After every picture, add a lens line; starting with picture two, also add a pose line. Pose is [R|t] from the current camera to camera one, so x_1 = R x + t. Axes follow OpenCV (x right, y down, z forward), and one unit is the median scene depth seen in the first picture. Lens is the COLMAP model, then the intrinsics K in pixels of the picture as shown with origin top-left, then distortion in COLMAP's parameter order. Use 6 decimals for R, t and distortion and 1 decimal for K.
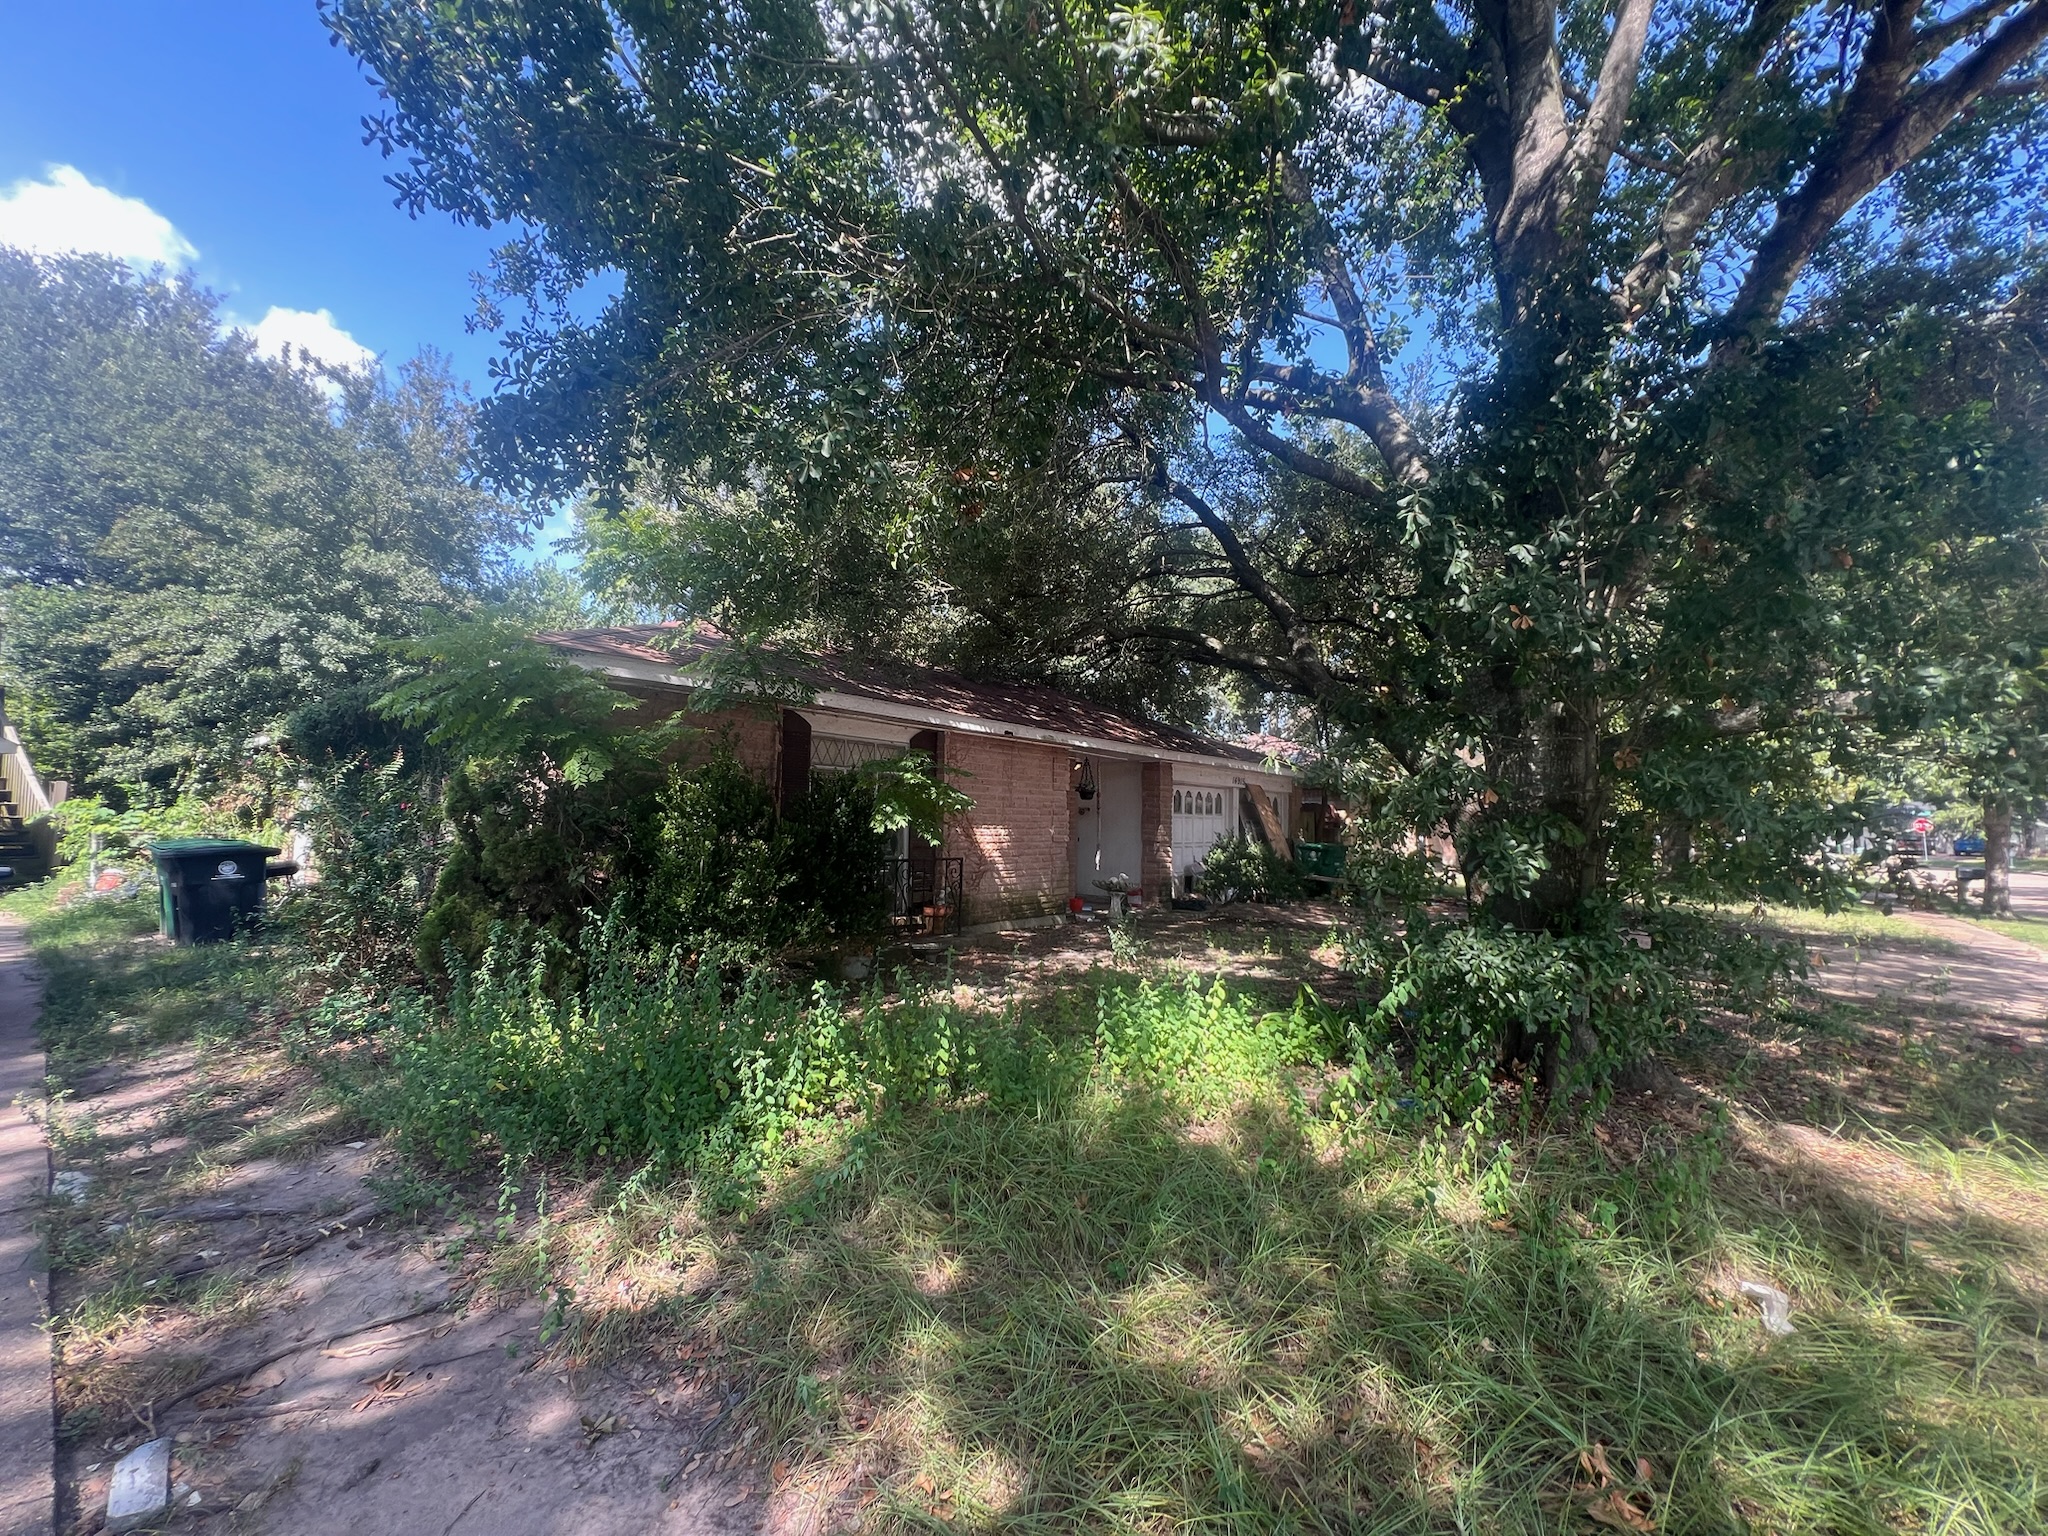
lens RADIAL K [[815.6, 0, 1031.4], [0, 815.6, 765.7], [0, 0, 1]] dist [-0.000913, -0.000265]
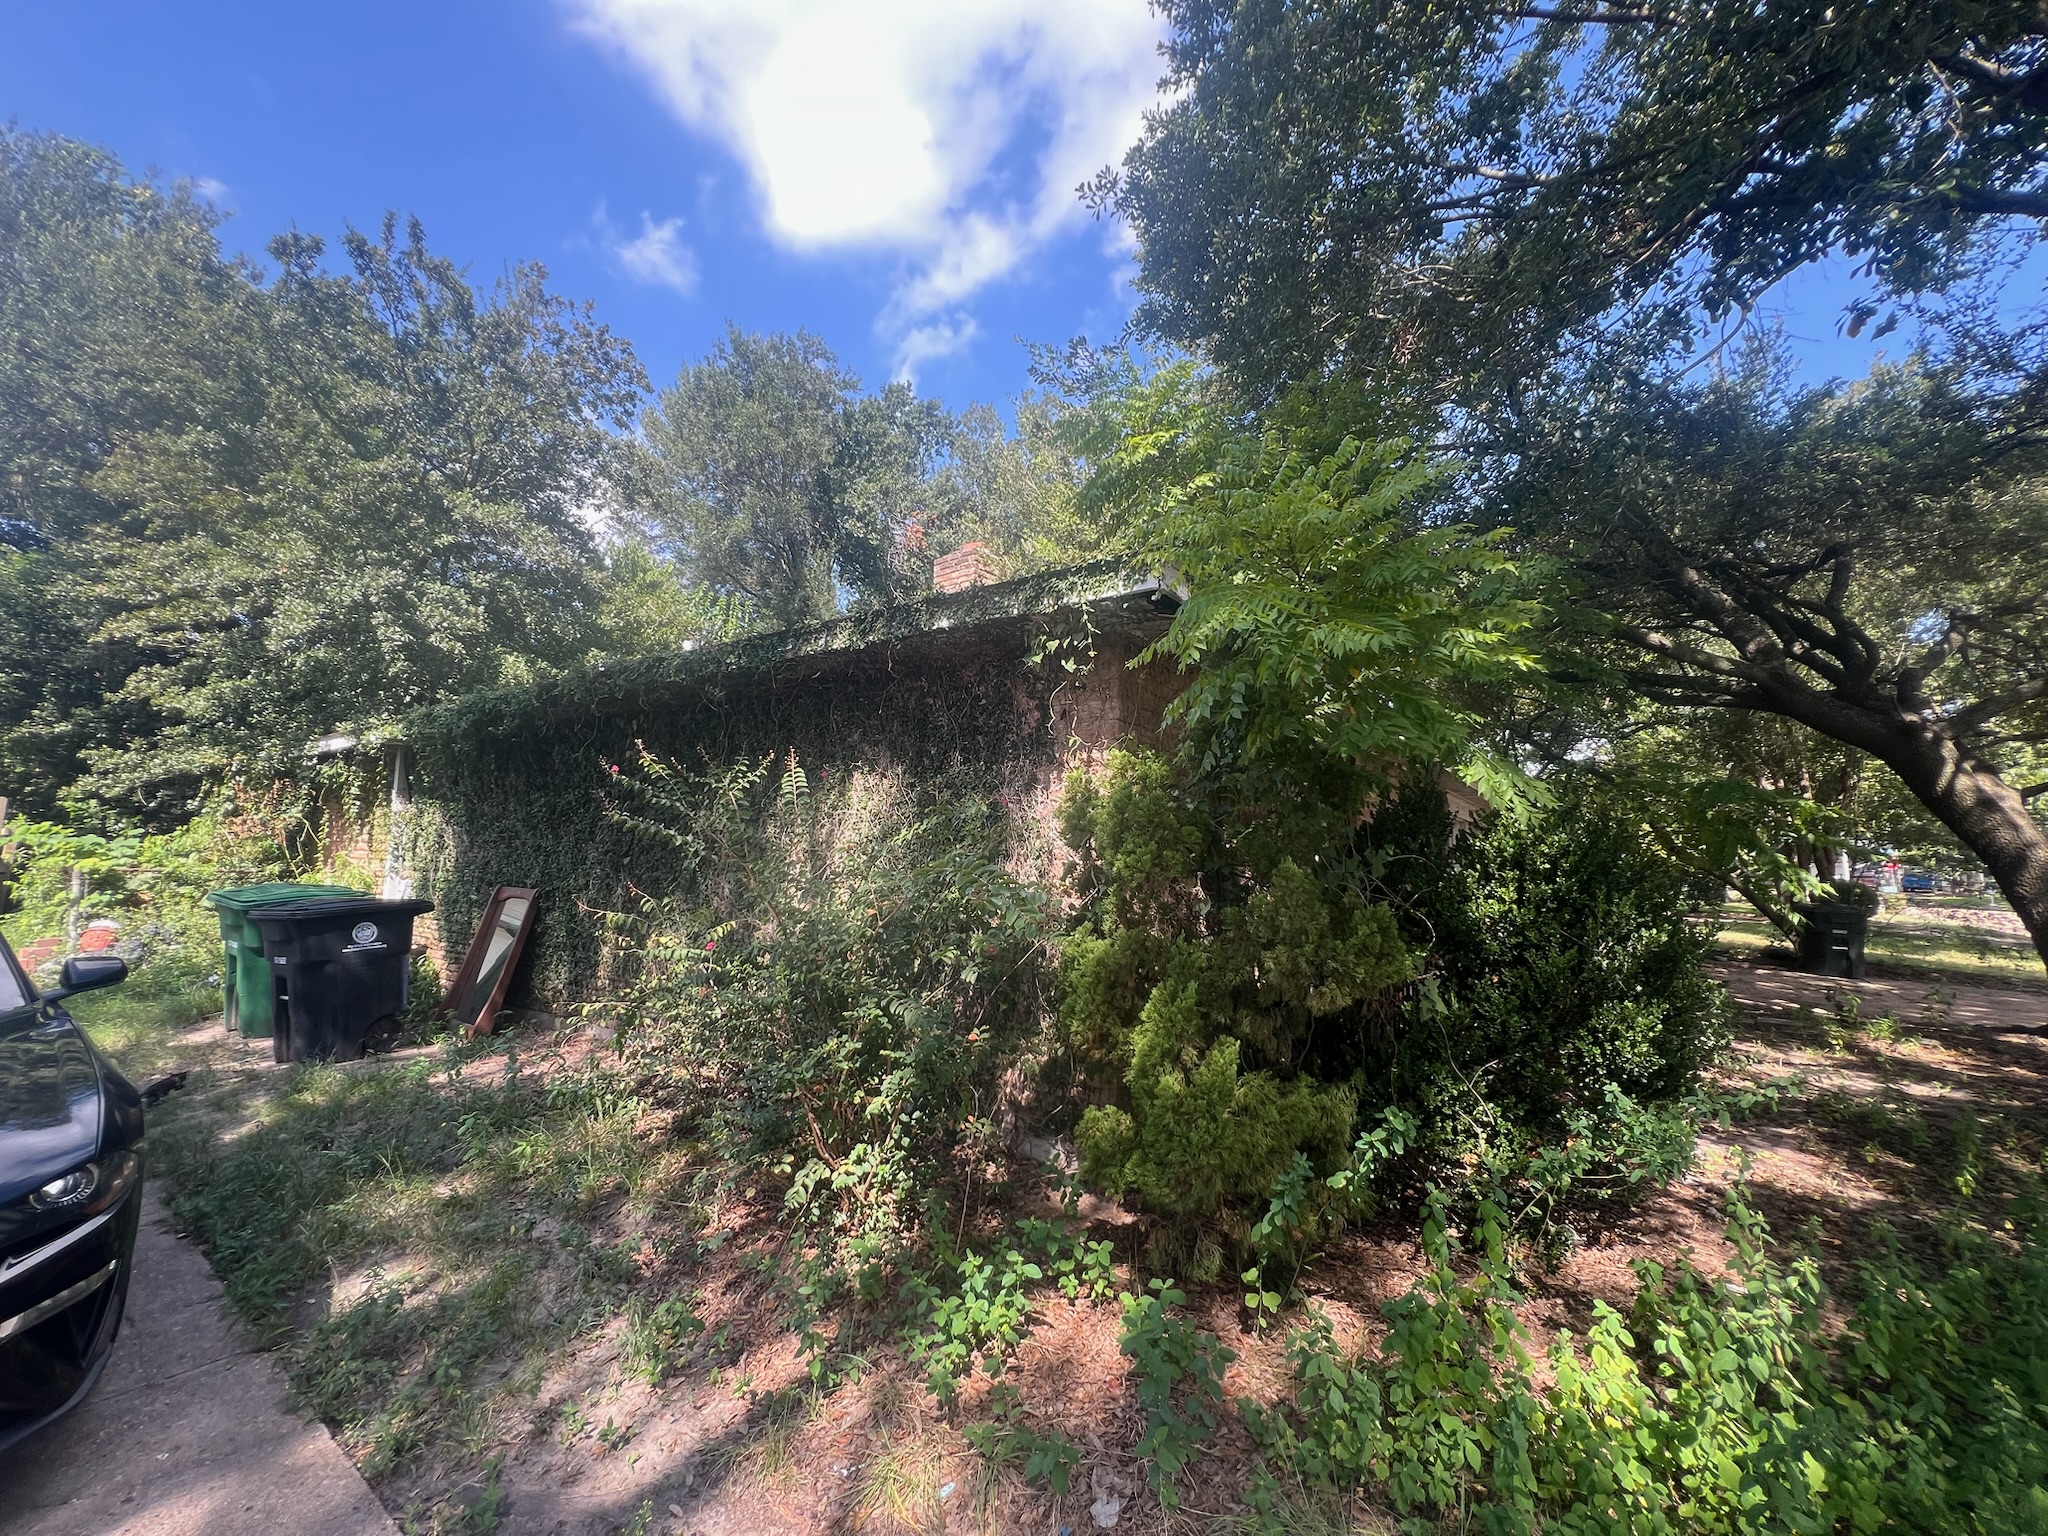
lens RADIAL K [[815.6, 0, 1017.1], [0, 815.6, 769.0], [0, 0, 1]] dist [-0.000913, -0.000265]
pose [[0.997468, 0.020436, 0.068124, -0.381231], [-0.017618, 0.998974, -0.041709, 0.010384], [-0.068906, 0.040403, 0.996805, 0.232401]]
